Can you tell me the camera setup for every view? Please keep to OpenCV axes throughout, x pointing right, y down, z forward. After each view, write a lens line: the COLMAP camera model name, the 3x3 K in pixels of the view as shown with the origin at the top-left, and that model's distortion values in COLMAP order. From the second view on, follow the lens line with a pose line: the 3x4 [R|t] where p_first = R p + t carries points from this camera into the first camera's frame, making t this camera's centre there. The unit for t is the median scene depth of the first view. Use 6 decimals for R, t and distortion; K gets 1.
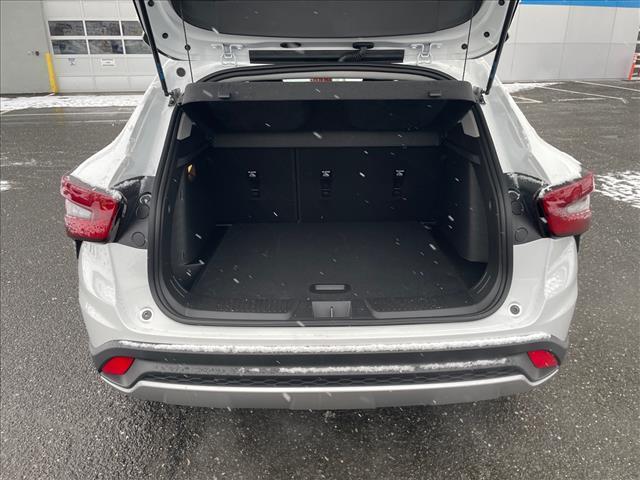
lens RADIAL K [[459.5, 0, 320.0], [0, 459.5, 240.0], [0, 0, 1]] dist [0.039698, -0.075251]
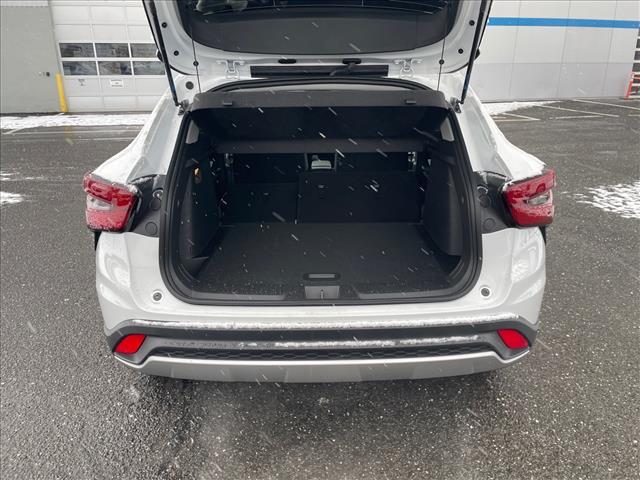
lens RADIAL K [[459.5, 0, 320.0], [0, 459.5, 240.0], [0, 0, 1]] dist [0.039698, -0.075251]
pose [[0.999964, 0.000249, -0.008536, 0.026457], [-0.000590, 0.999201, -0.039970, 0.059443], [0.008519, 0.039973, 0.999164, -0.108626]]
